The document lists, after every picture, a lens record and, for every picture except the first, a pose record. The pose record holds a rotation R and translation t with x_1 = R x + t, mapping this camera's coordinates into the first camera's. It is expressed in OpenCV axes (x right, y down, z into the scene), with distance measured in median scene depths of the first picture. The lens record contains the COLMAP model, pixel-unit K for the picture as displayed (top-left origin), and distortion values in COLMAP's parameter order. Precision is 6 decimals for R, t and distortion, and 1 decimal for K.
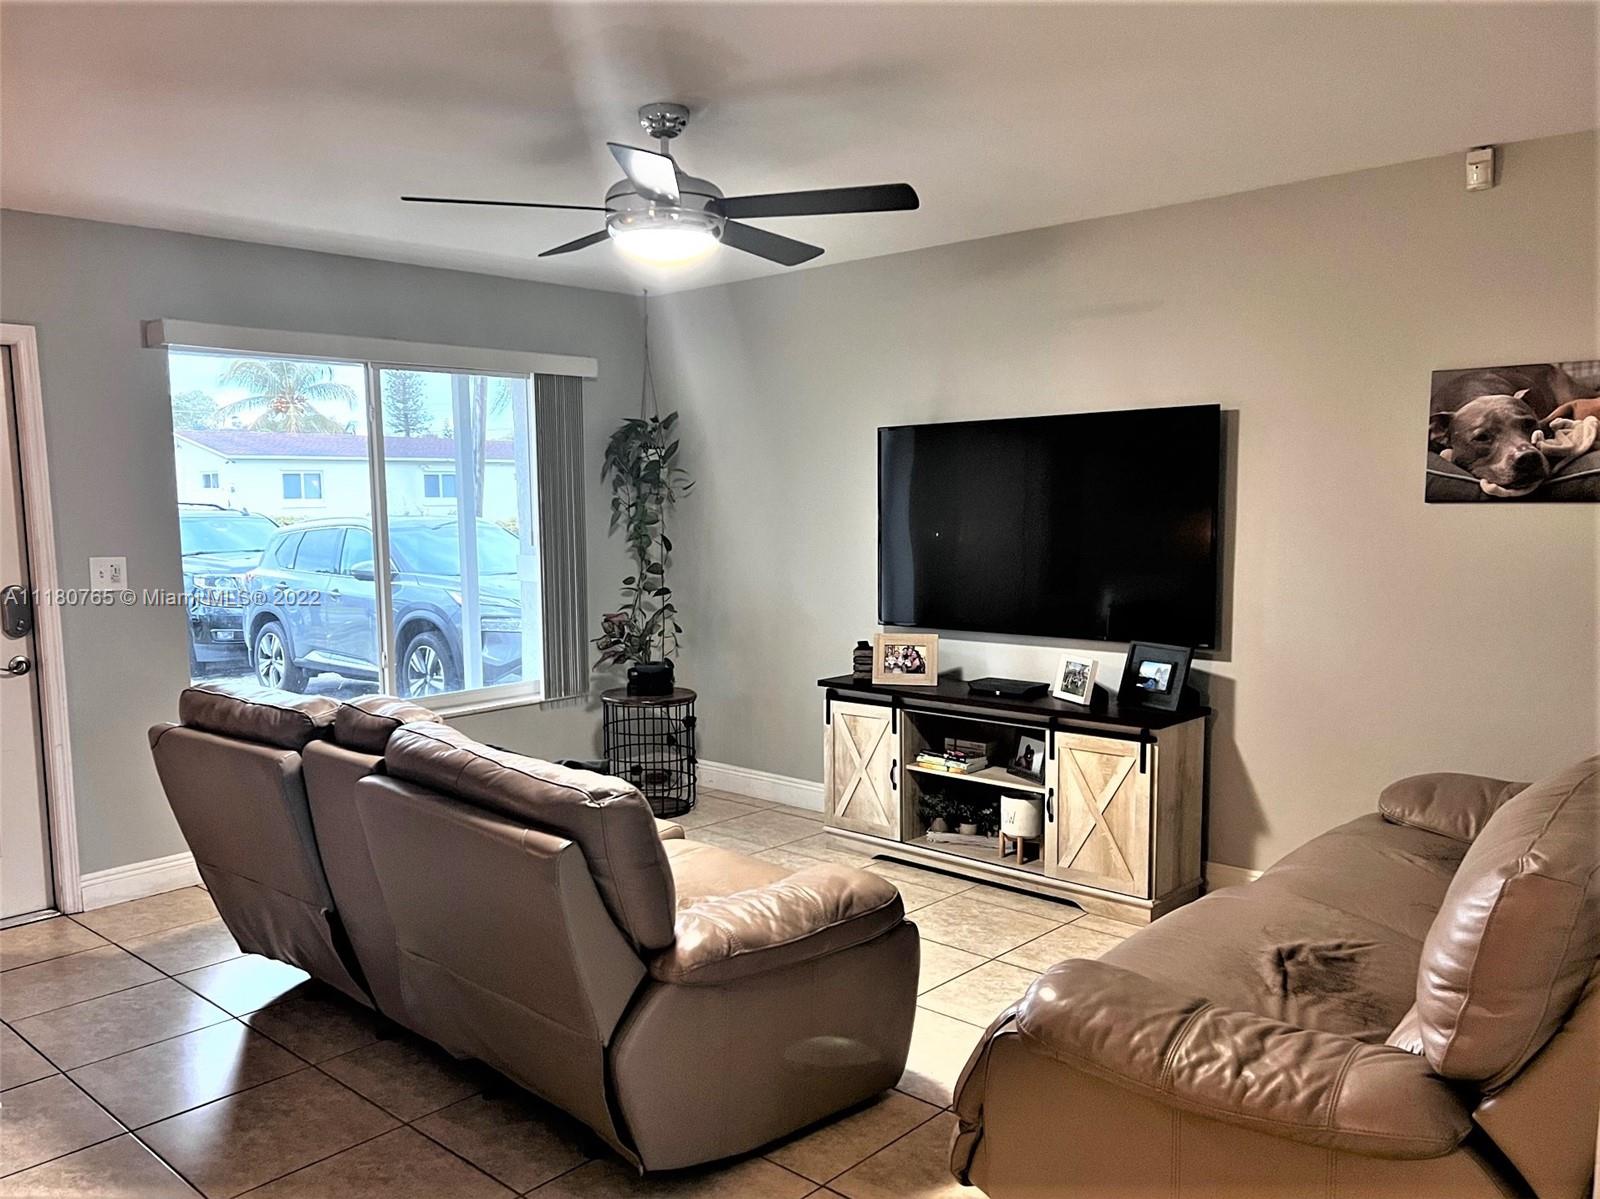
lens RADIAL K [[1227.9, 0, 799.2], [0, 1227.9, 603.7], [0, 0, 1]] dist [-0.014913, -0.011331]
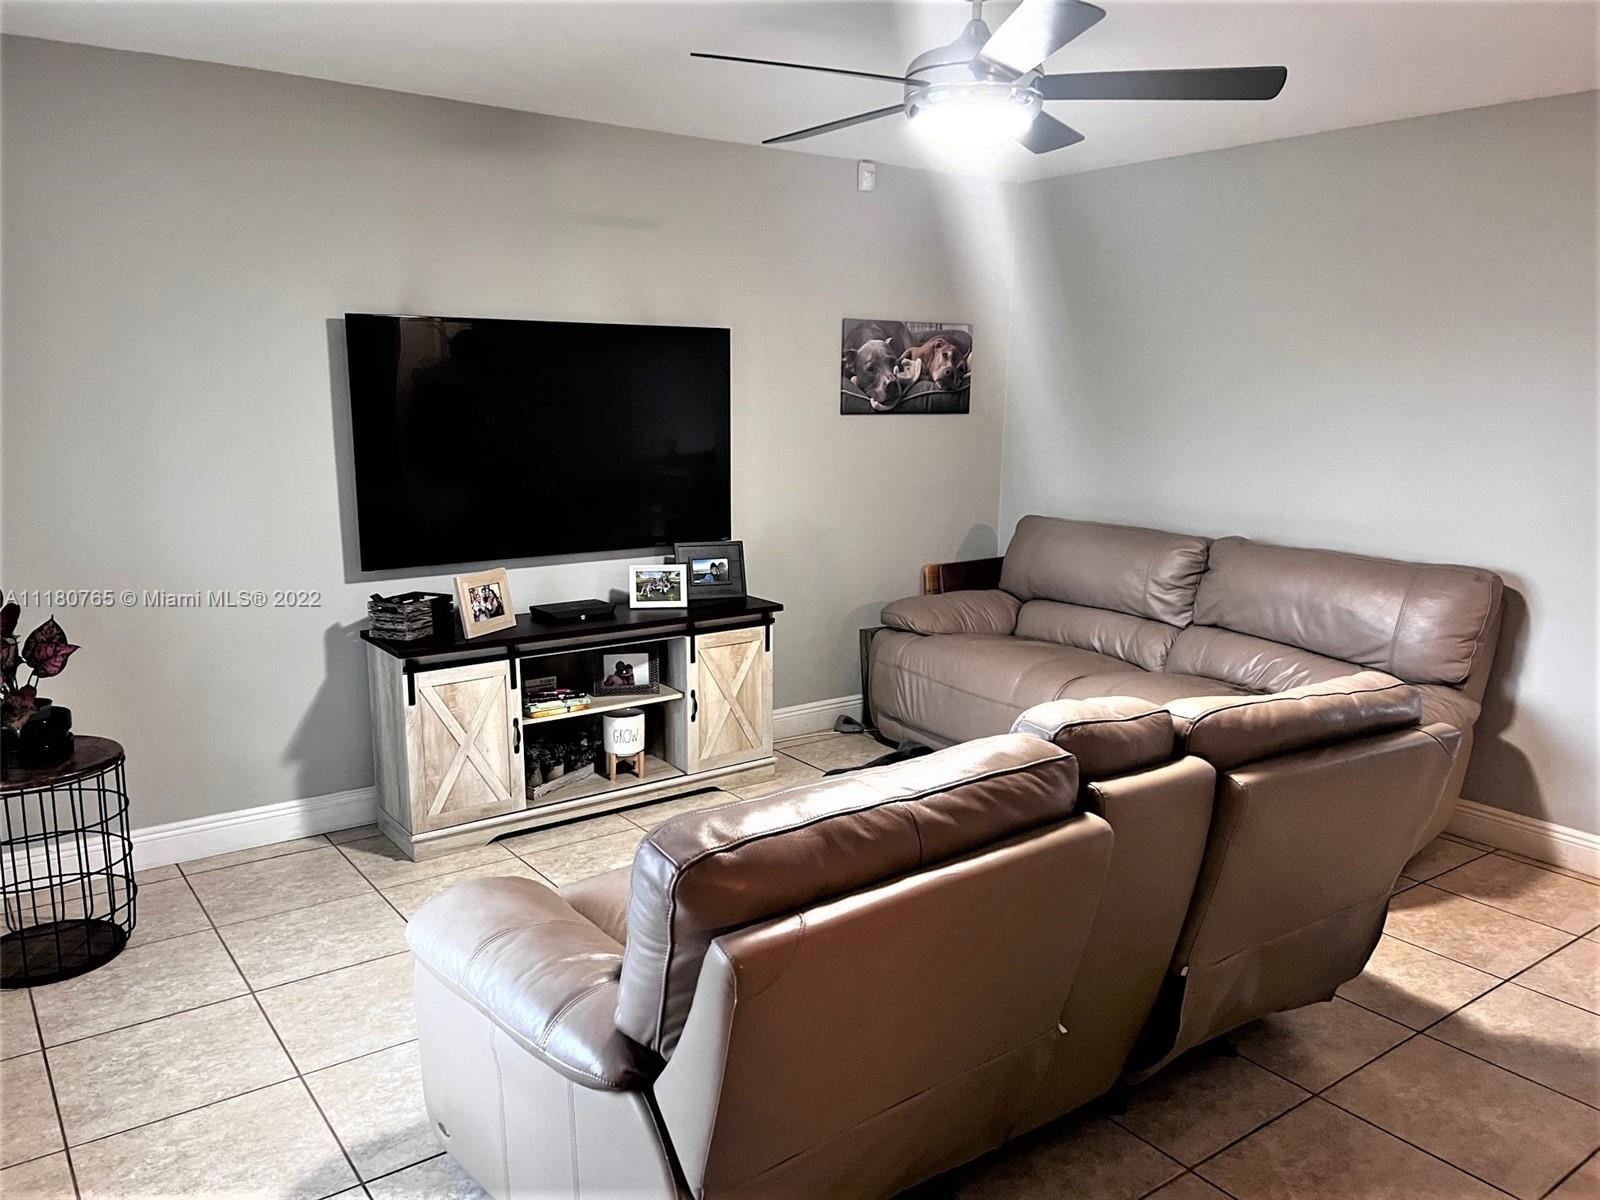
lens RADIAL K [[1197.9, 0, 801.0], [0, 1197.9, 600.3], [0, 0, 1]] dist [0.049230, -0.067410]
pose [[0.176335, -0.153900, 0.972225, -0.757129], [0.077714, 0.986795, 0.142111, -0.063176], [-0.981258, 0.050496, 0.185966, 0.709219]]
